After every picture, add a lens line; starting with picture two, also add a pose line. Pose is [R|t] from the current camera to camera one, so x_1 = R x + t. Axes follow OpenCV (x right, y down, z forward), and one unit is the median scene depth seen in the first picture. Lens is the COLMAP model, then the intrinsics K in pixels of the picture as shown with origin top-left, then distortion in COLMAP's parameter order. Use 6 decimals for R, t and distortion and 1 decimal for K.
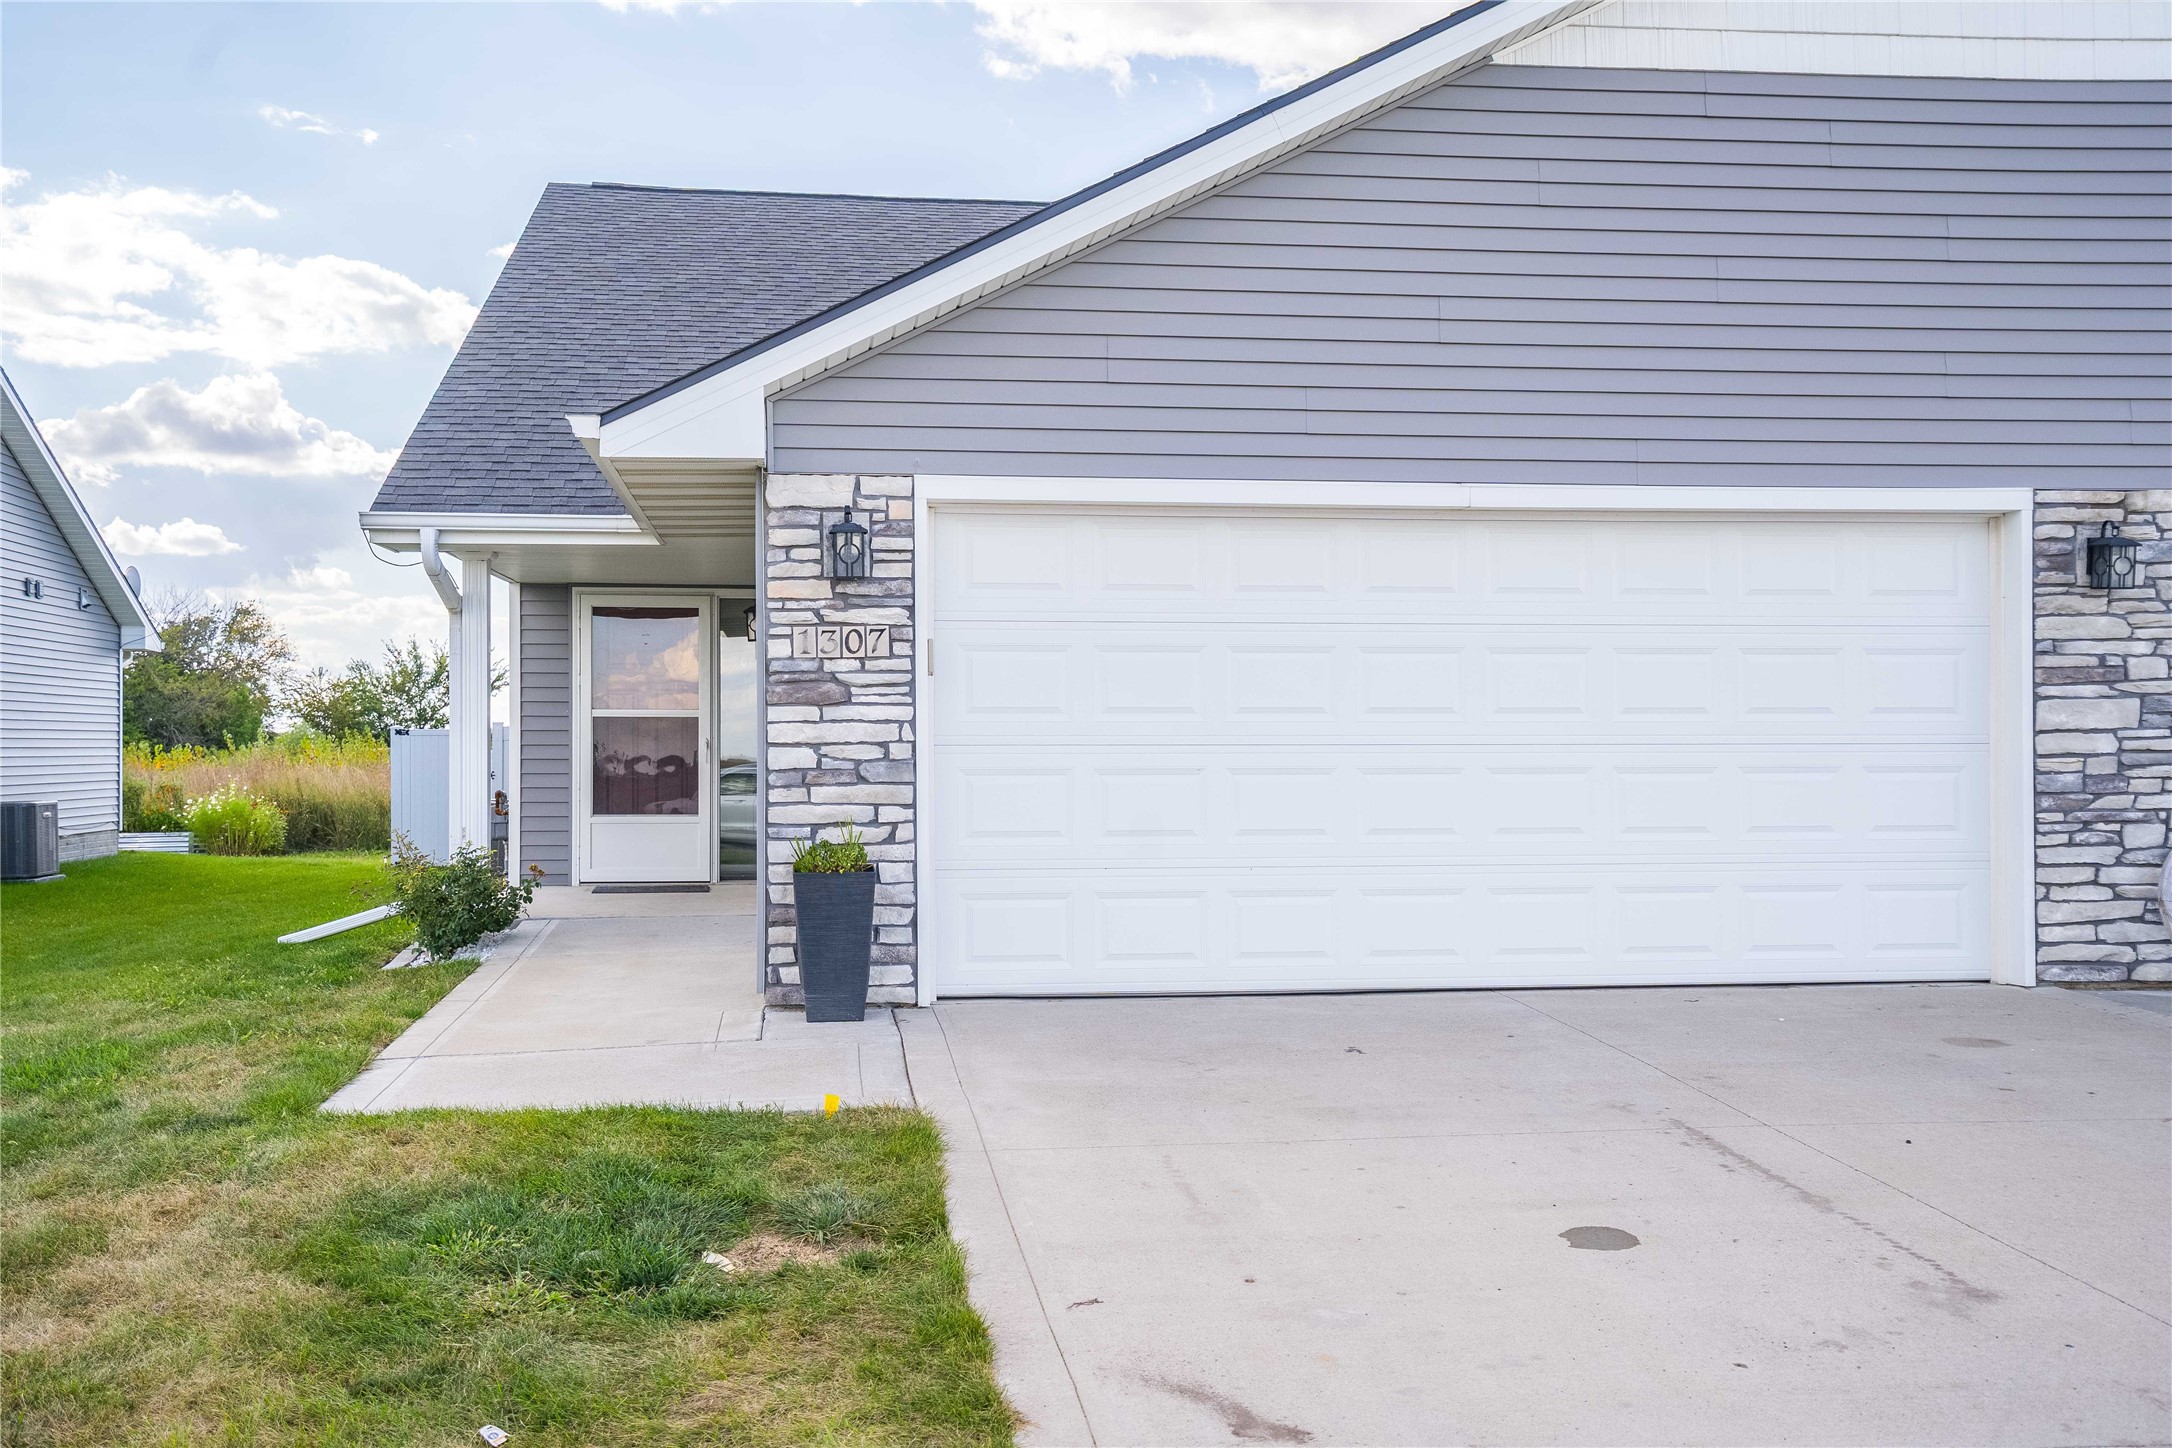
lens RADIAL K [[2015.4, 0, 1090.4], [0, 2015.4, 731.3], [0, 0, 1]] dist [0.043865, 0.000000]
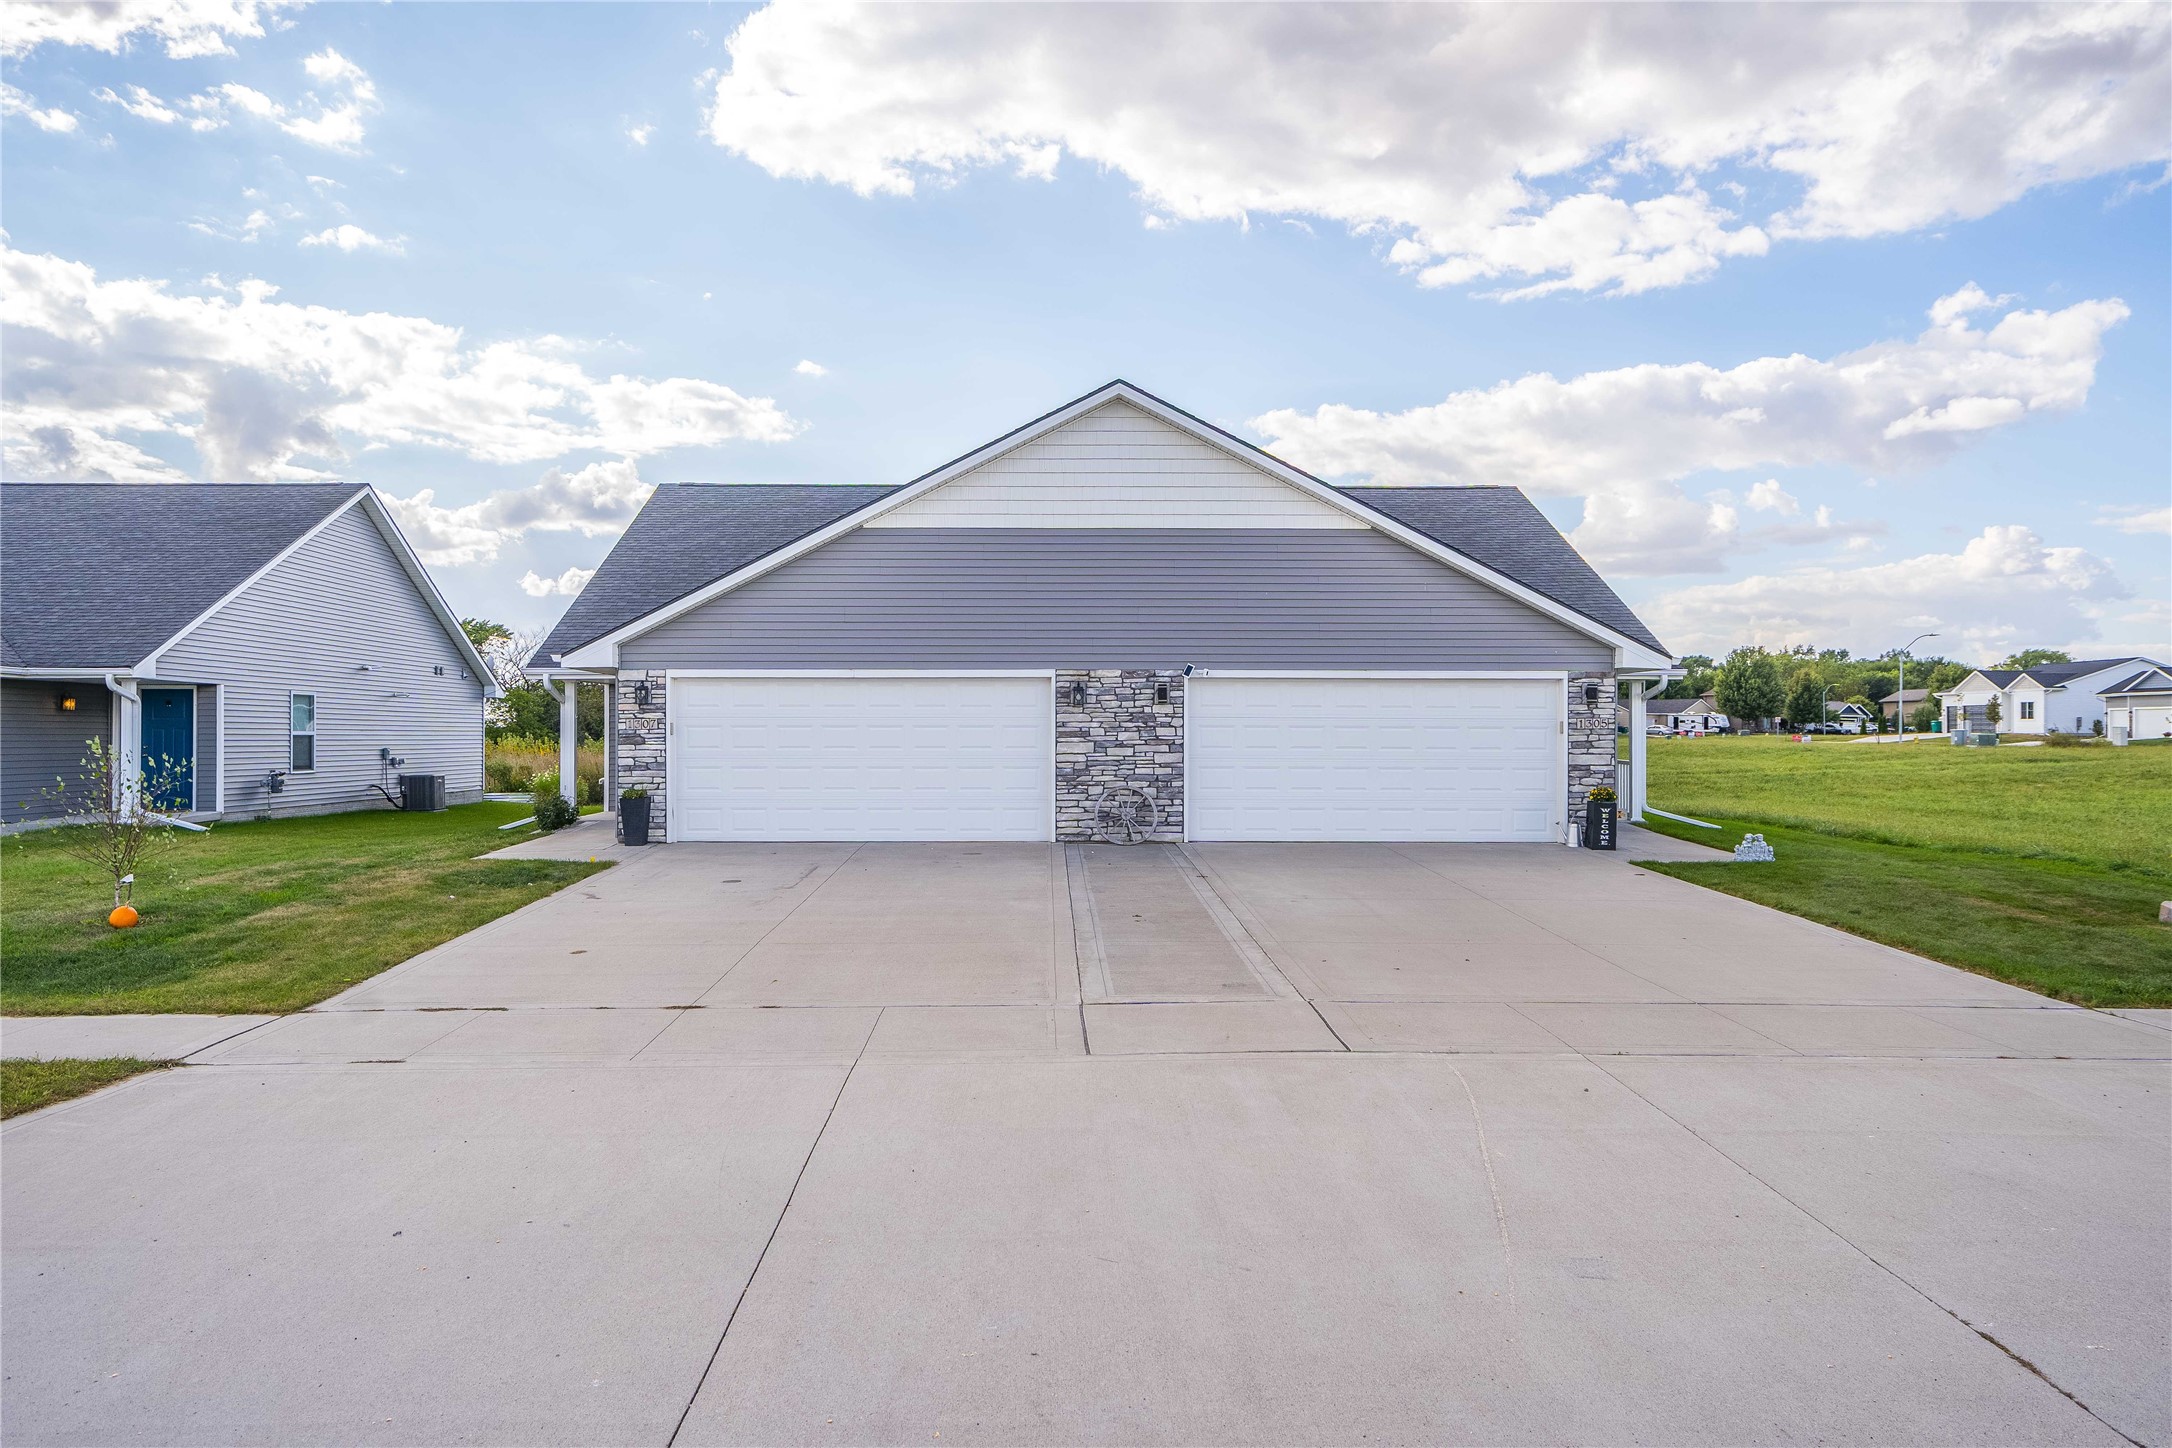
lens RADIAL K [[1590.1, 0, 1081.3], [0, 1590.1, 736.6], [0, 0, 1]] dist [-0.004454, 0.008290]
pose [[0.993372, 0.002987, -0.114904, 0.815431], [-0.002081, 0.999966, 0.008009, -0.045633], [0.114924, -0.007717, 0.993344, -1.324161]]
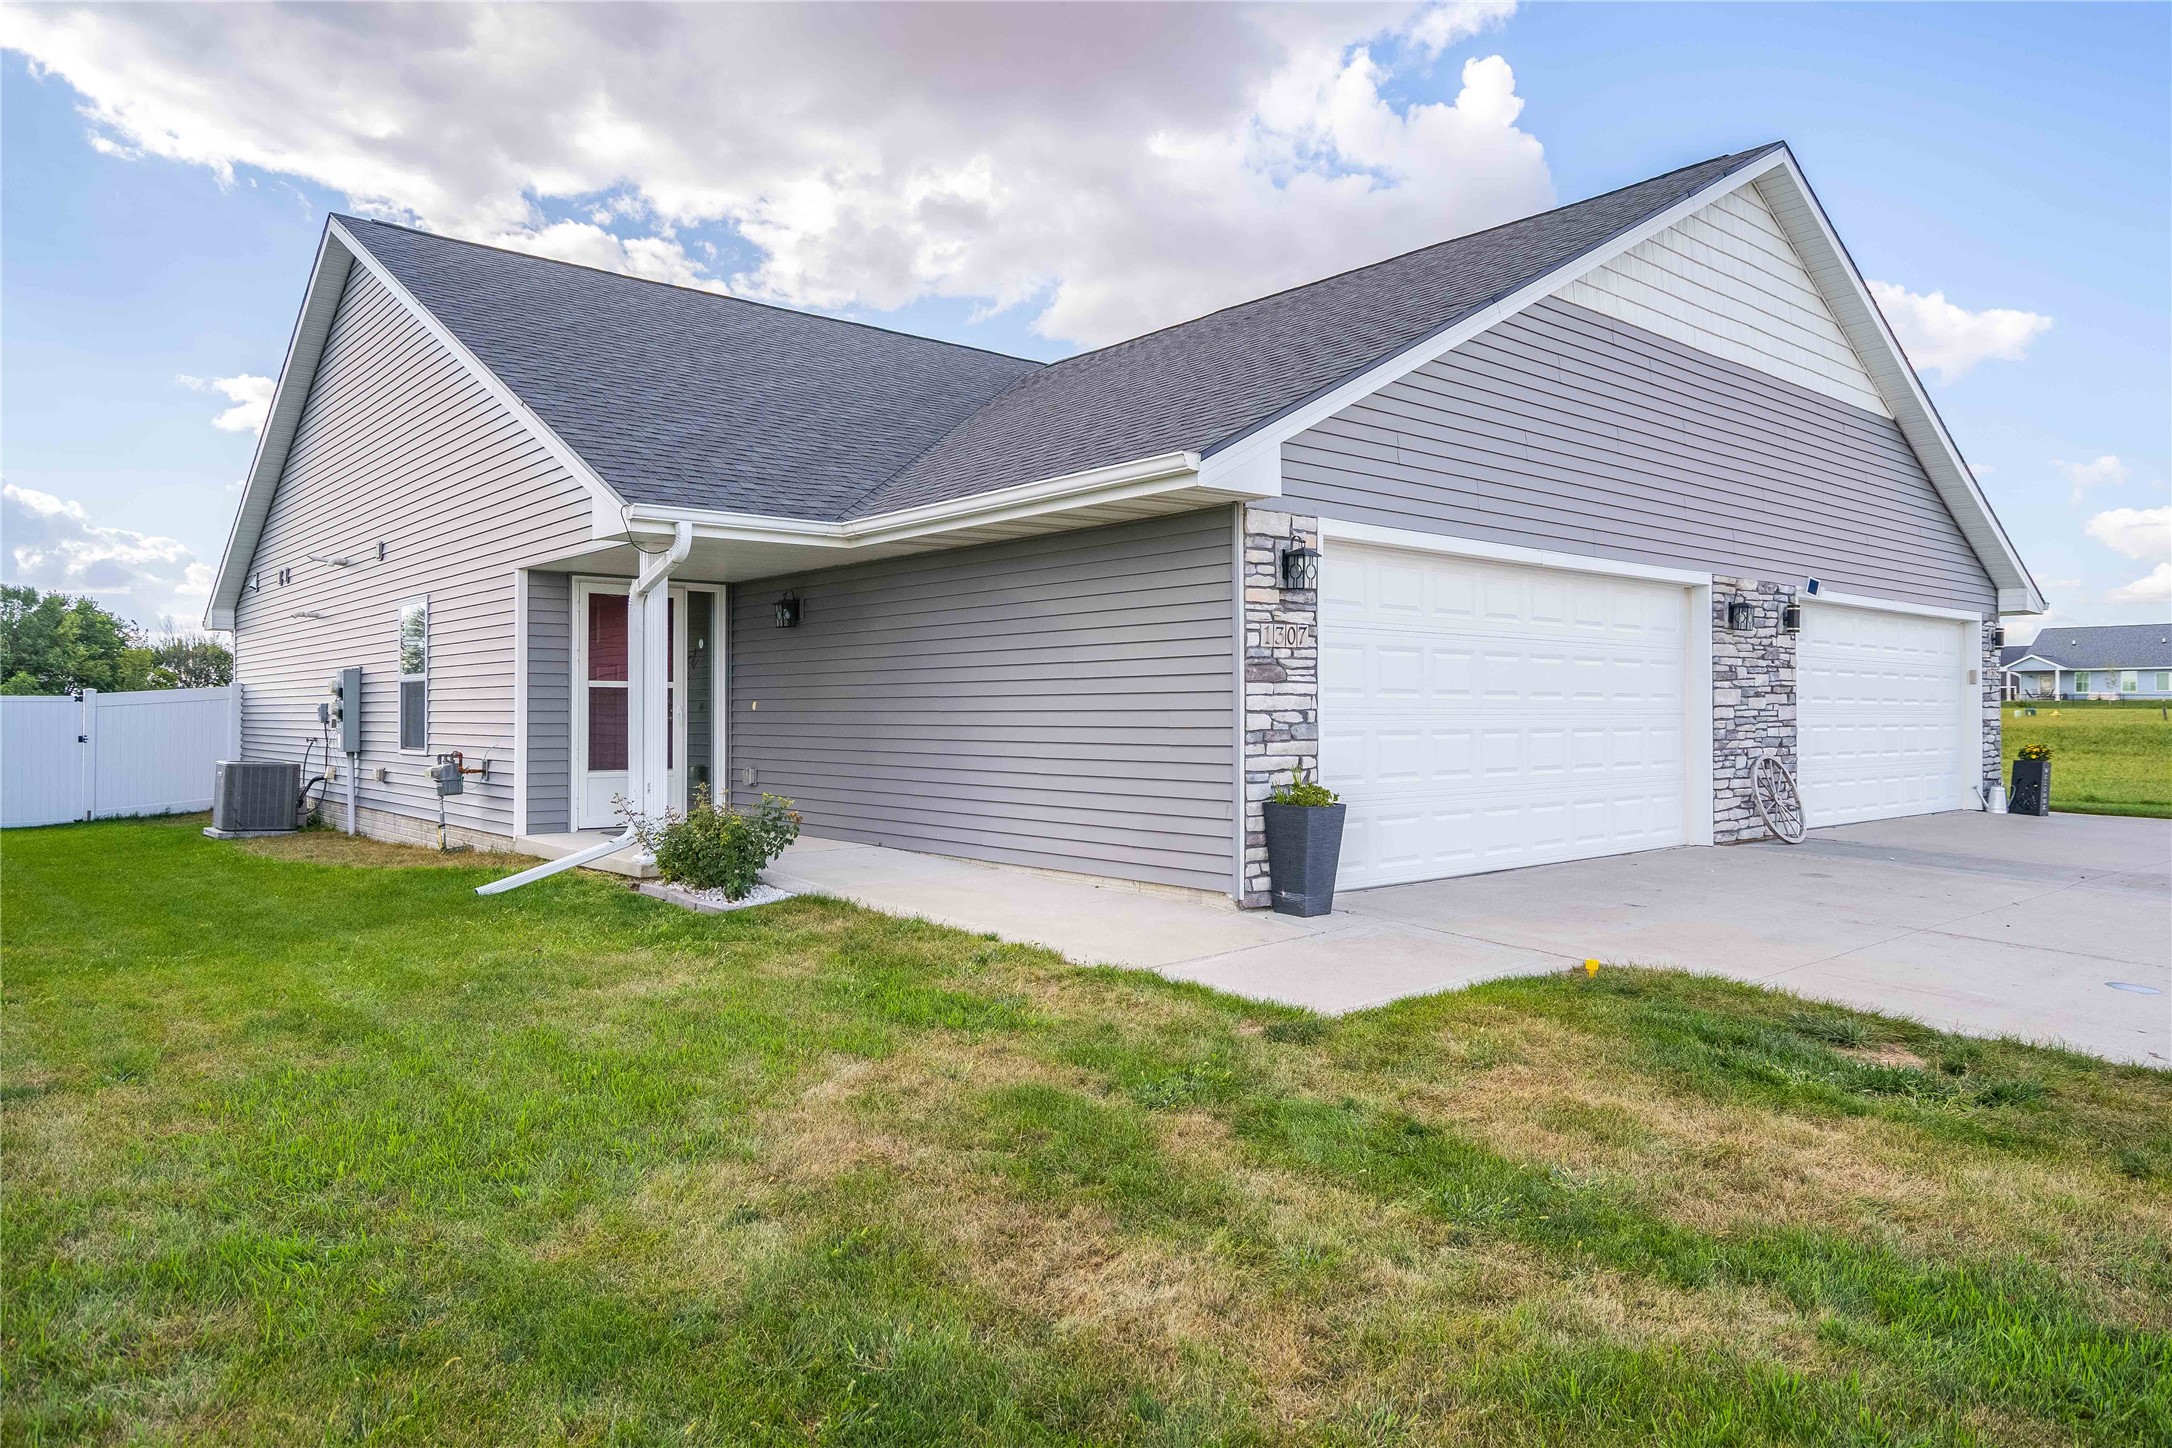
lens RADIAL K [[1387.5, 0, 1094.0], [0, 1387.5, 704.6], [0, 0, 1]] dist [-0.031926, 0.026331]
pose [[0.834163, 0.005433, 0.551491, -0.736760], [-0.005569, 0.999983, -0.001429, 0.003852], [-0.551490, -0.001879, 0.834180, 0.291395]]
